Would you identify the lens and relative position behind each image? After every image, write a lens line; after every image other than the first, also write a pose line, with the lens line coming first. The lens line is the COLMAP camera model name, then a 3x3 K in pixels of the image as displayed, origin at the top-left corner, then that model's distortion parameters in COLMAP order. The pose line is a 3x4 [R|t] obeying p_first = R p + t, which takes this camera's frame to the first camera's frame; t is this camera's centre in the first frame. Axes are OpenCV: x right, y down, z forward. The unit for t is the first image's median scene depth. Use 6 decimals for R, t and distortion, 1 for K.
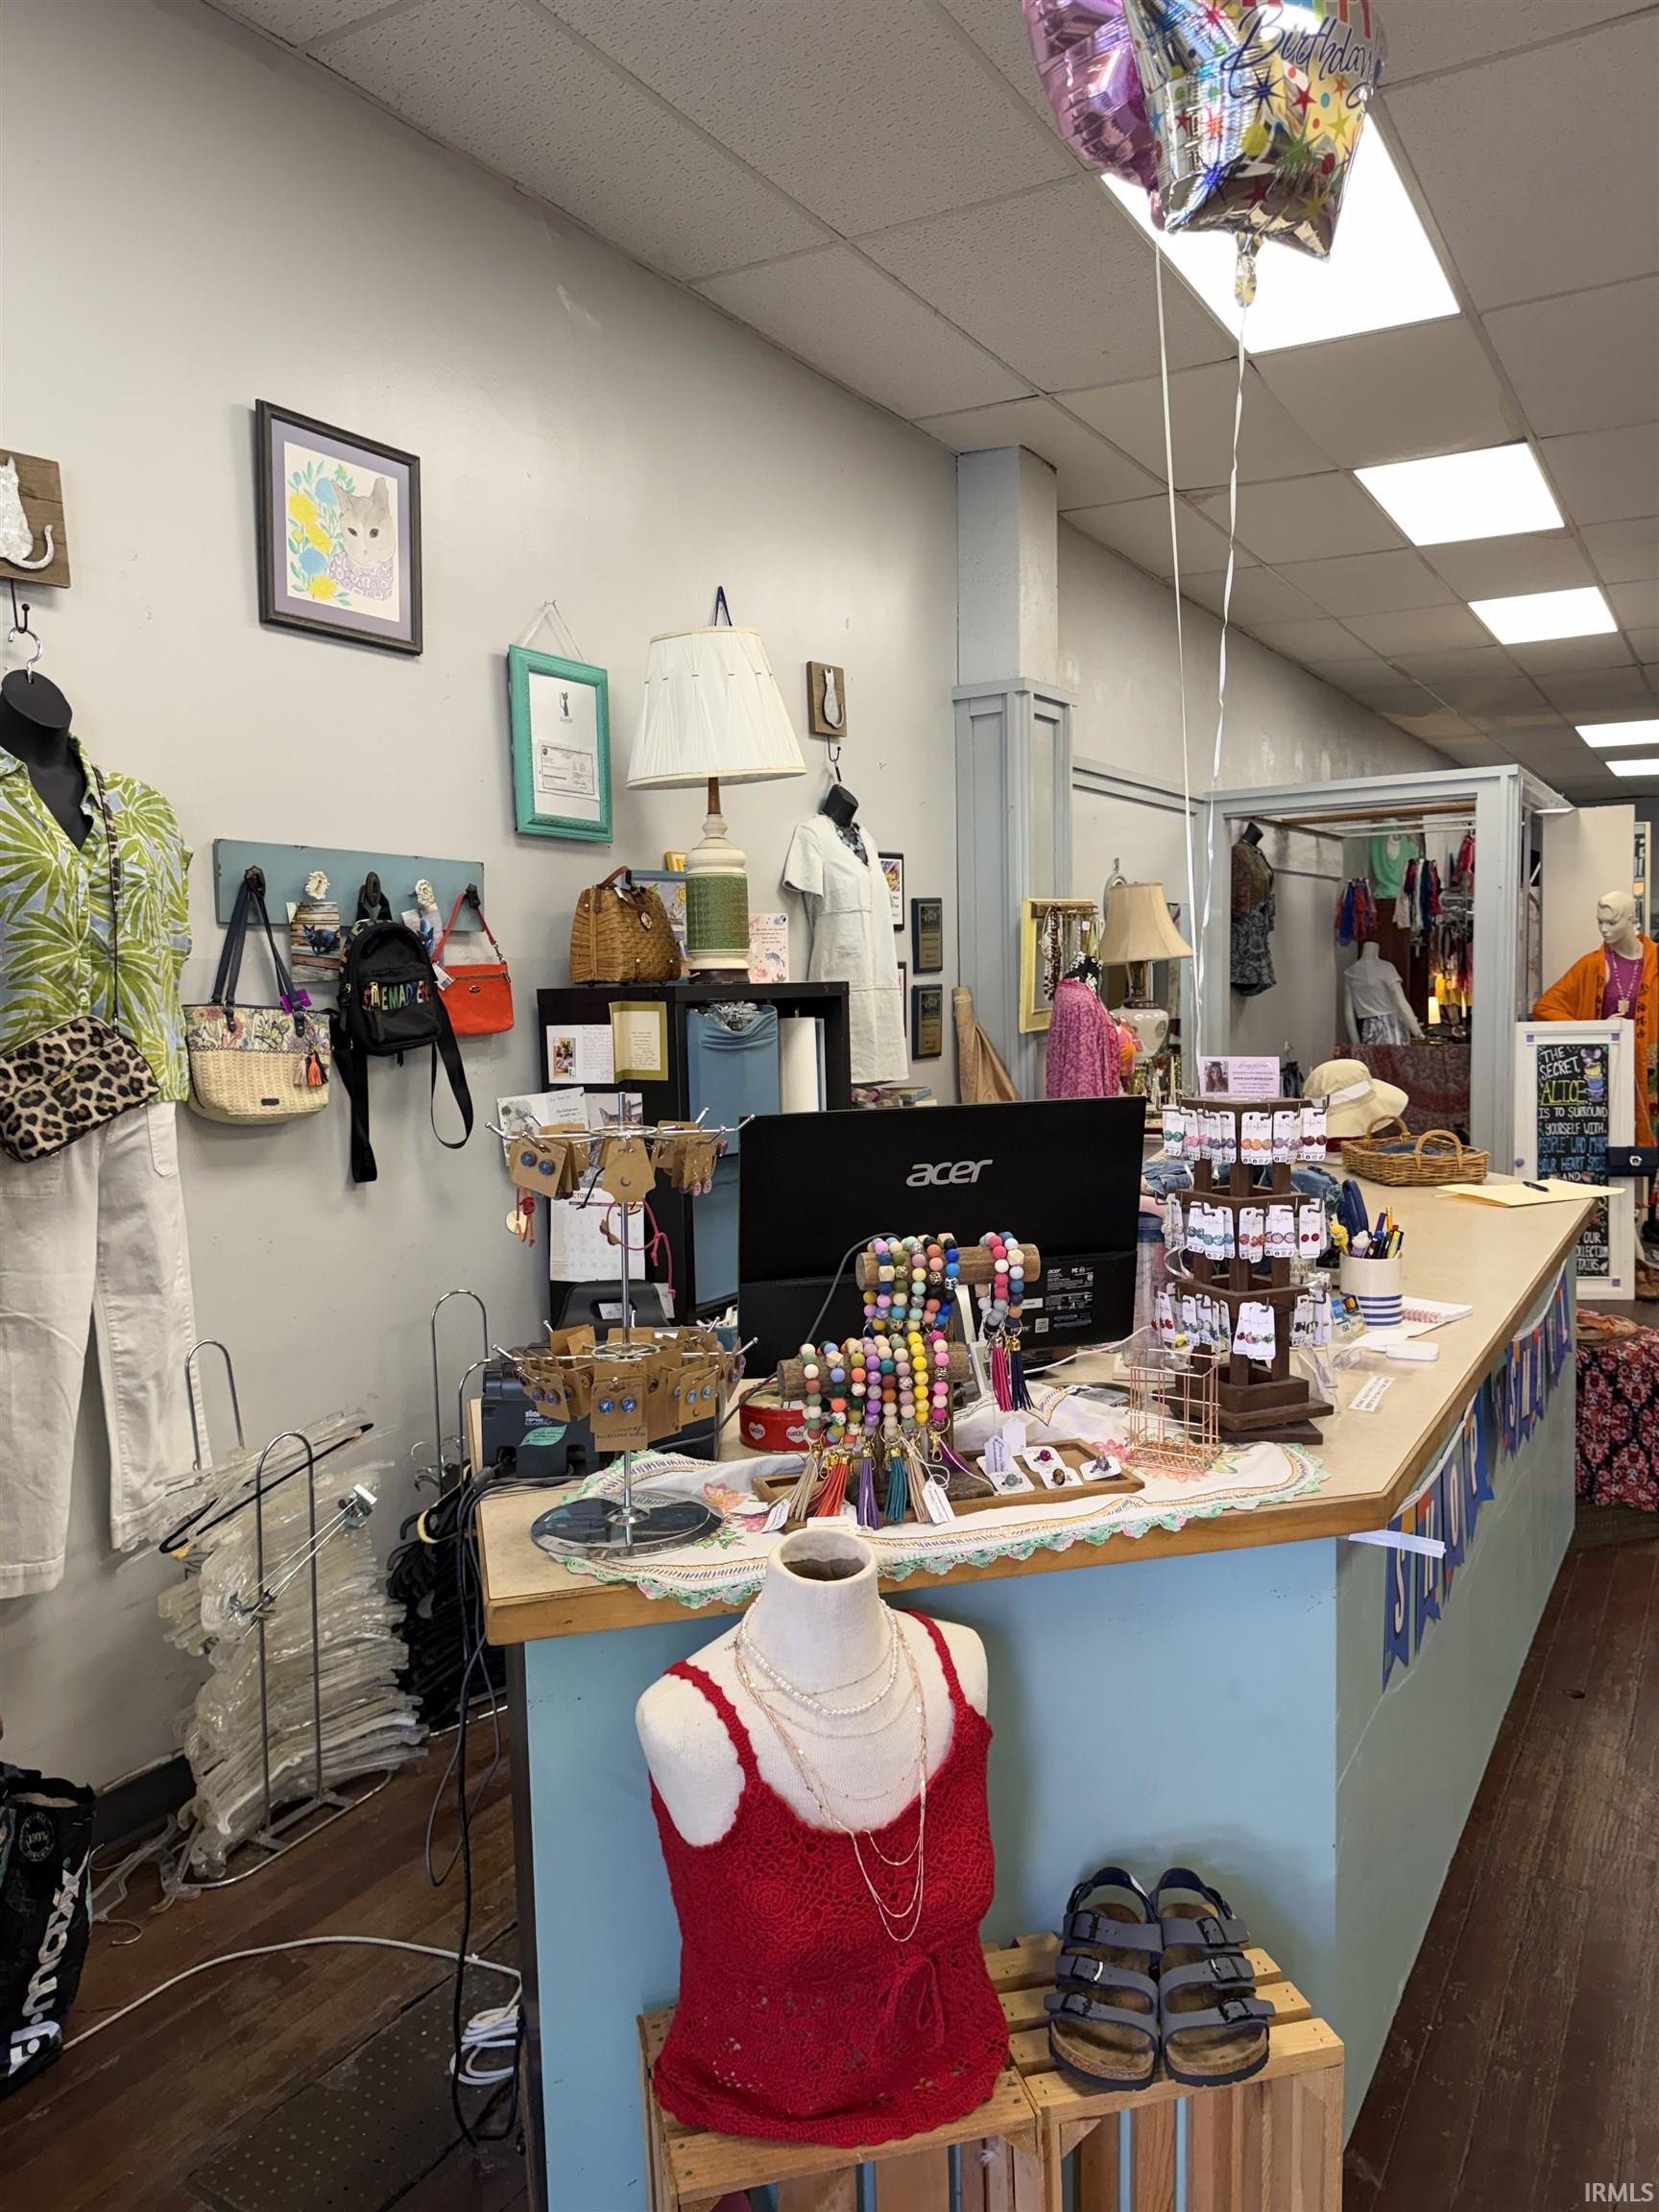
lens RADIAL K [[1540.4, 0, 827.7], [0, 1540.4, 1109.2], [0, 0, 1]] dist [0.064938, -0.089362]
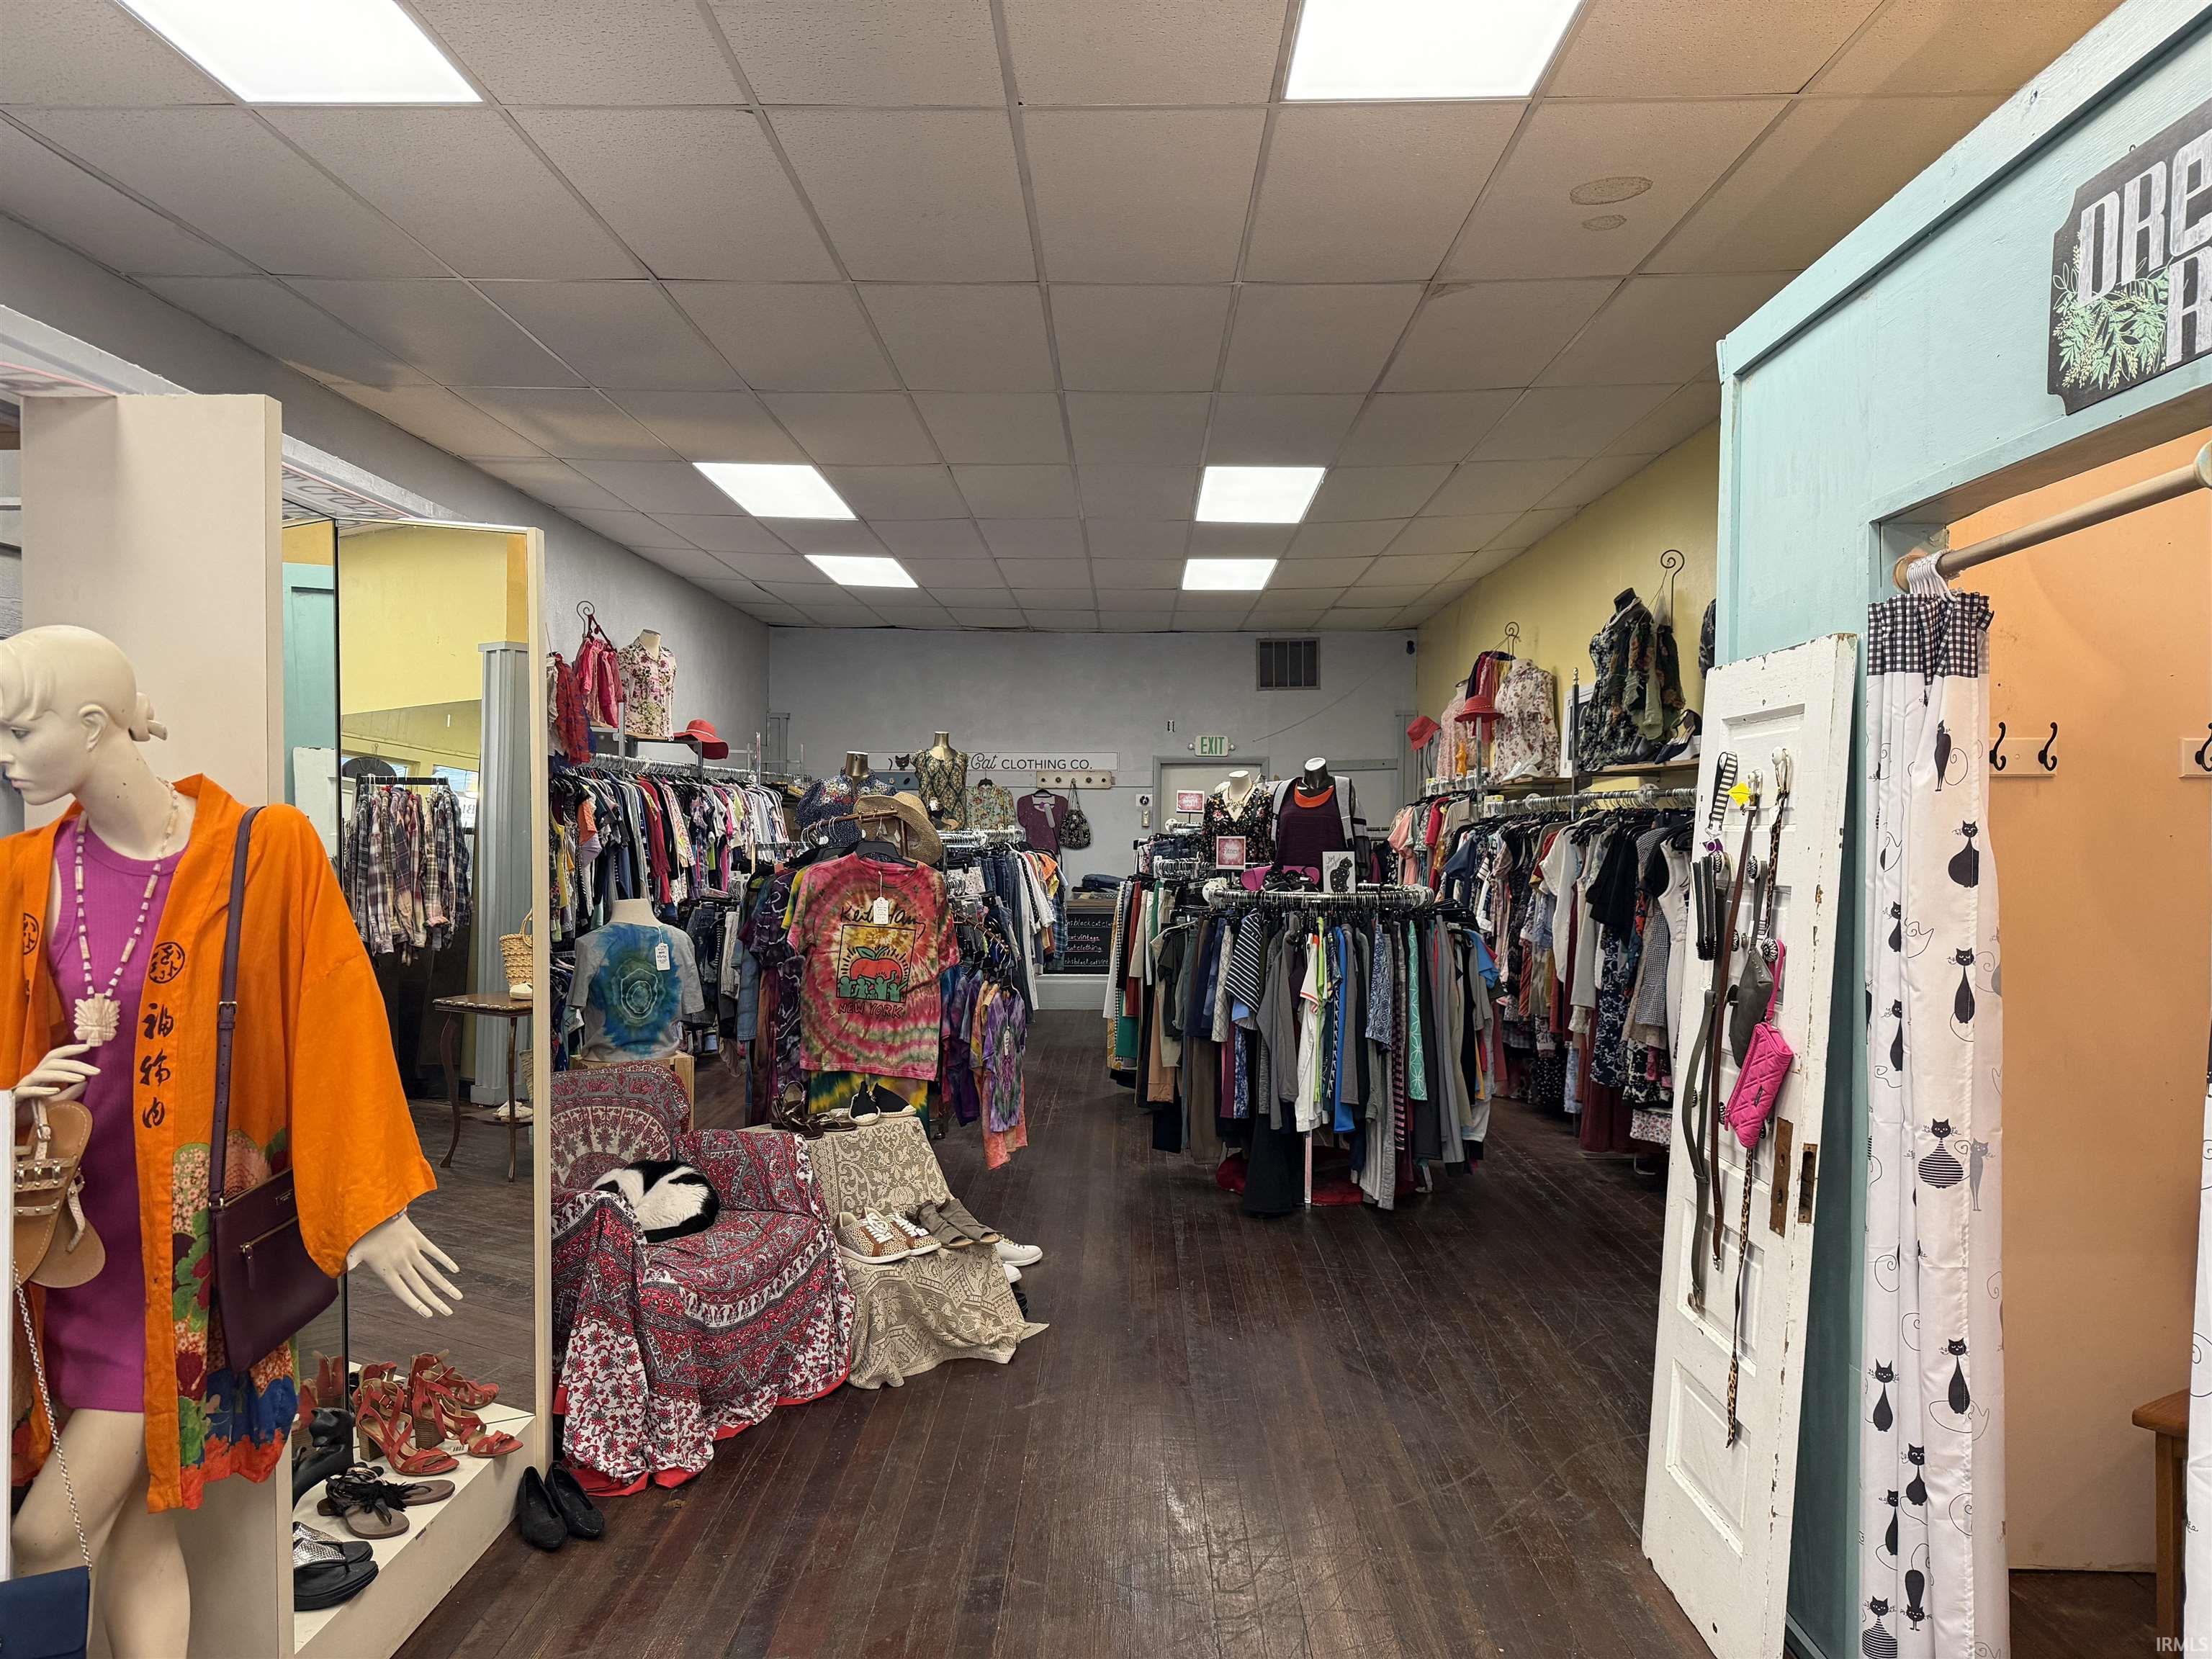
lens RADIAL K [[1540.4, 0, 1061.3], [0, 1540.4, 821.1], [0, 0, 1]] dist [0.064938, -0.089362]
pose [[0.878189, 0.024432, 0.477689, 0.898309], [0.017767, 0.996339, -0.083620, -0.128021], [-0.477983, 0.081922, 0.874540, 1.110293]]
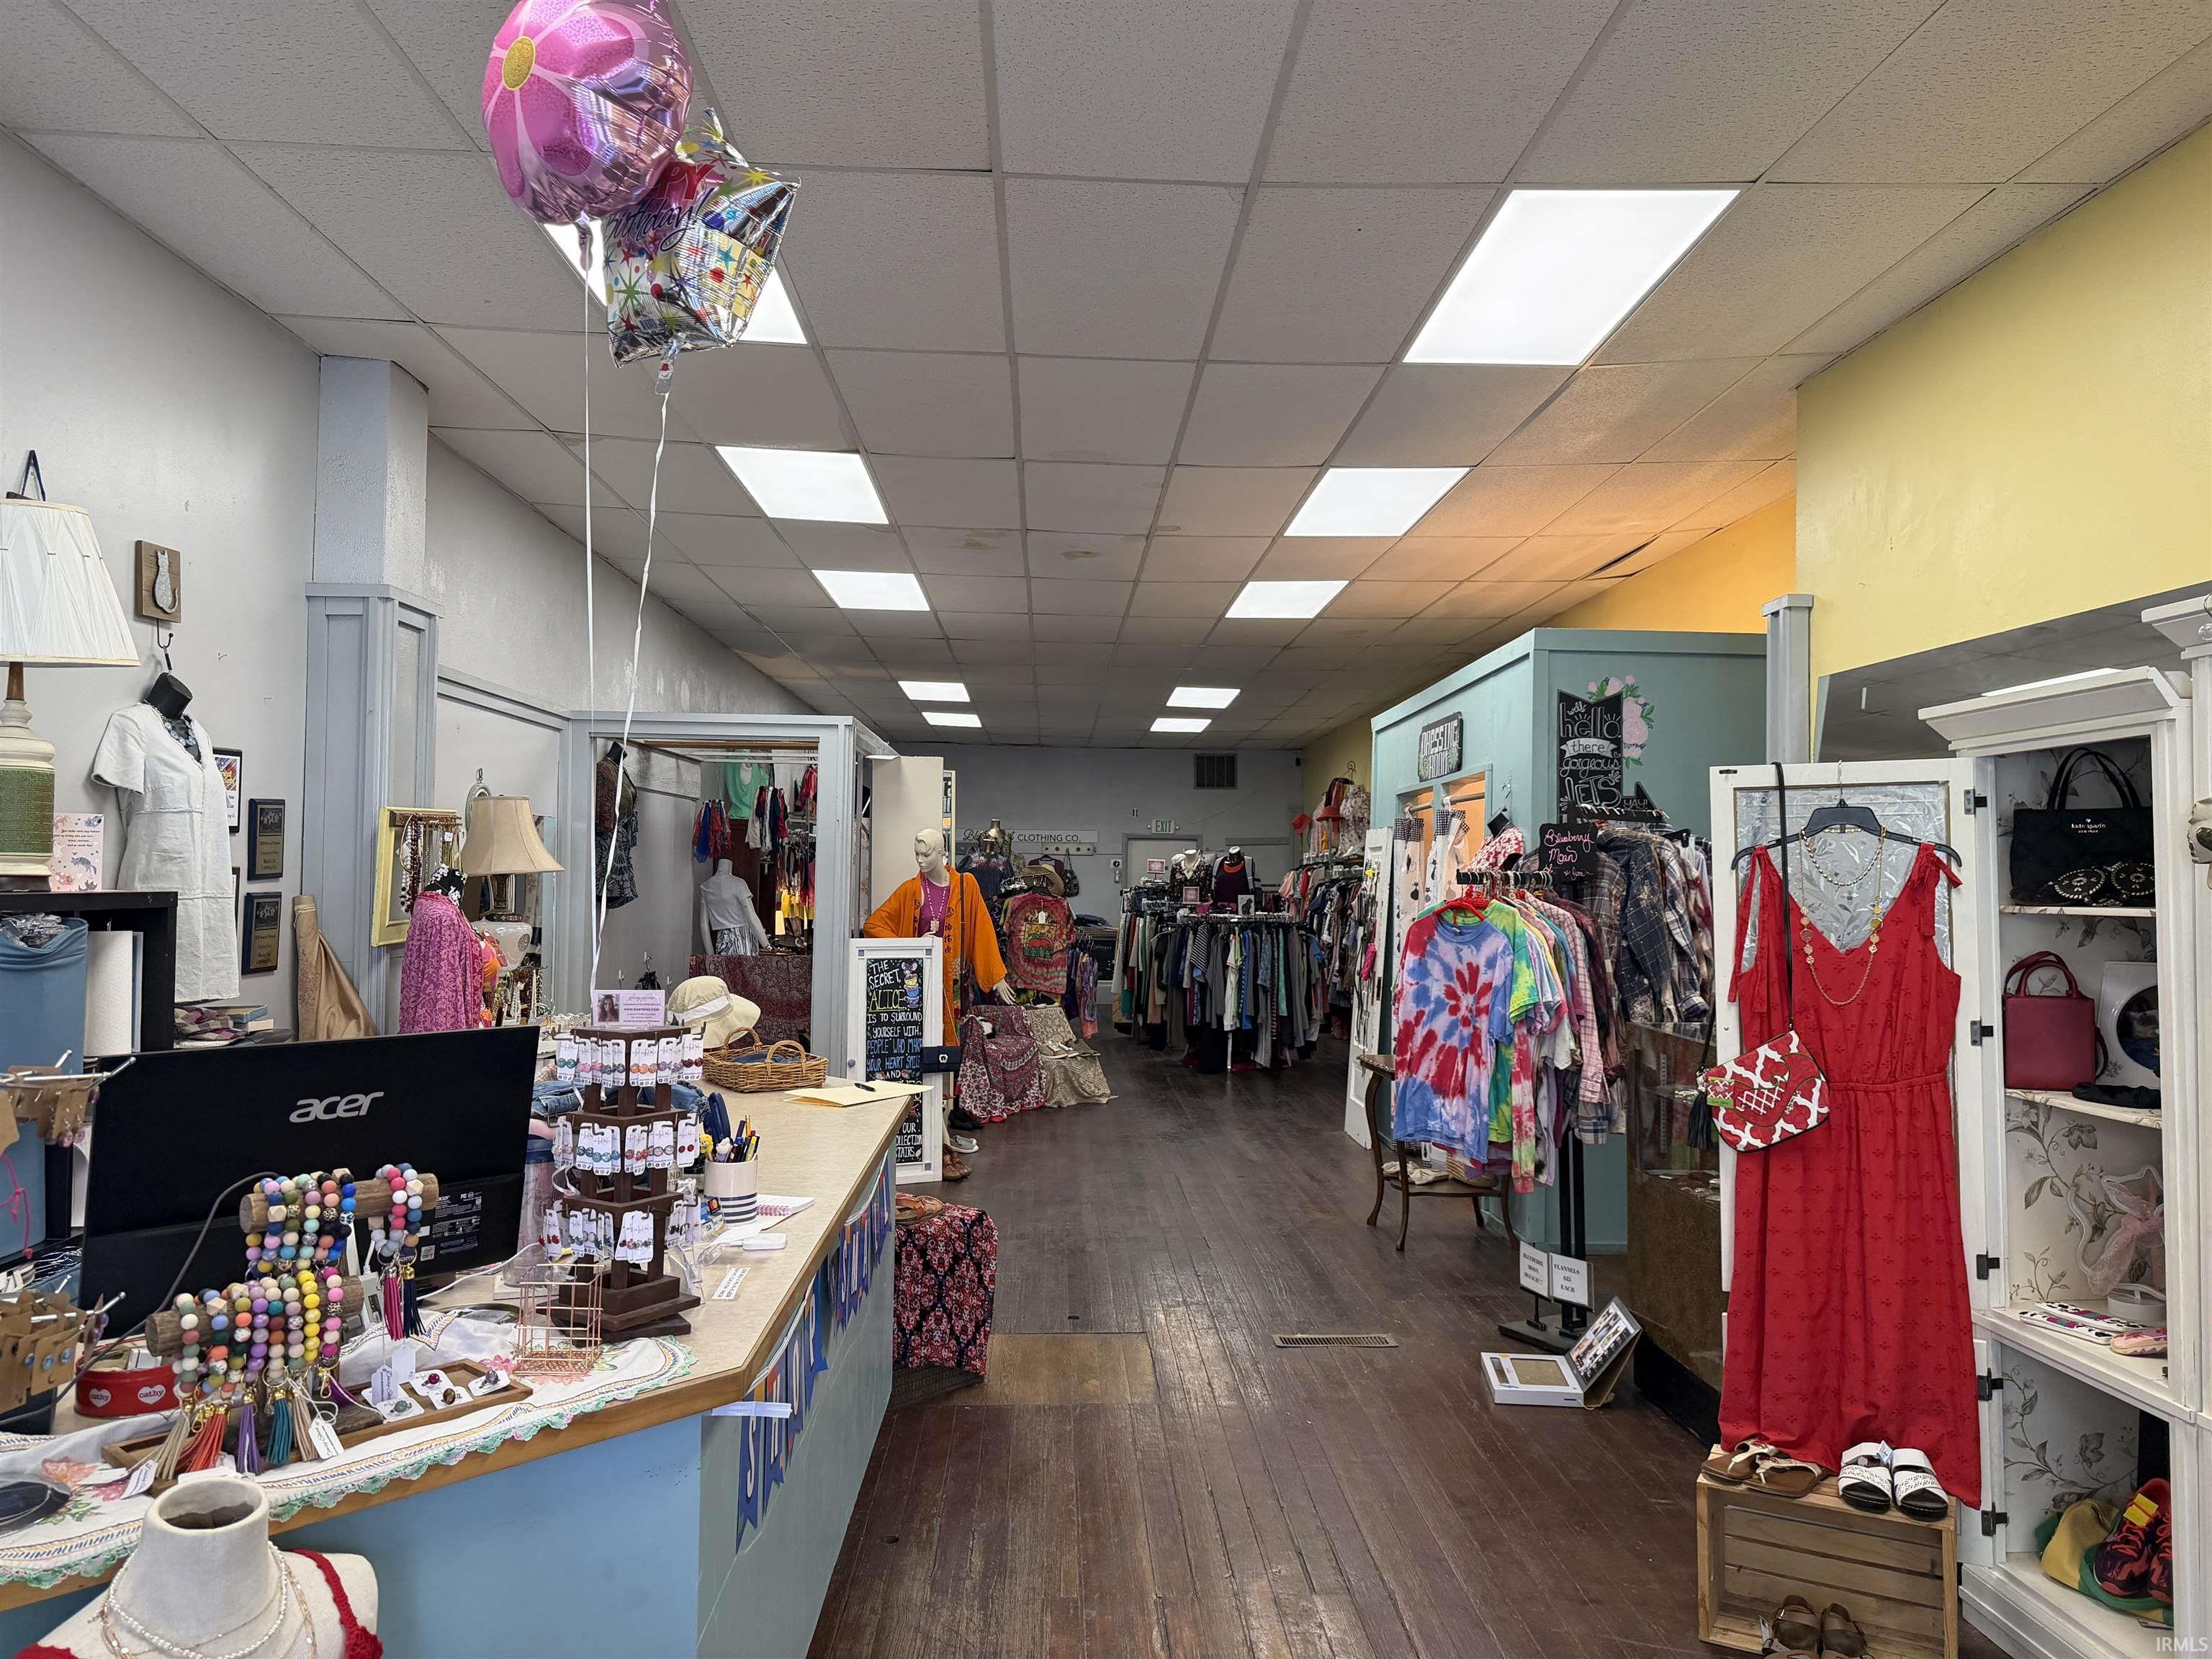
lens RADIAL K [[1540.4, 0, 1101.4], [0, 1540.4, 824.9], [0, 0, 1]] dist [0.064938, -0.089362]
pose [[0.837422, 0.052927, 0.543988, -0.032341], [0.012550, 0.993176, -0.115951, -0.008788], [-0.546412, 0.103927, 0.831043, -0.070414]]
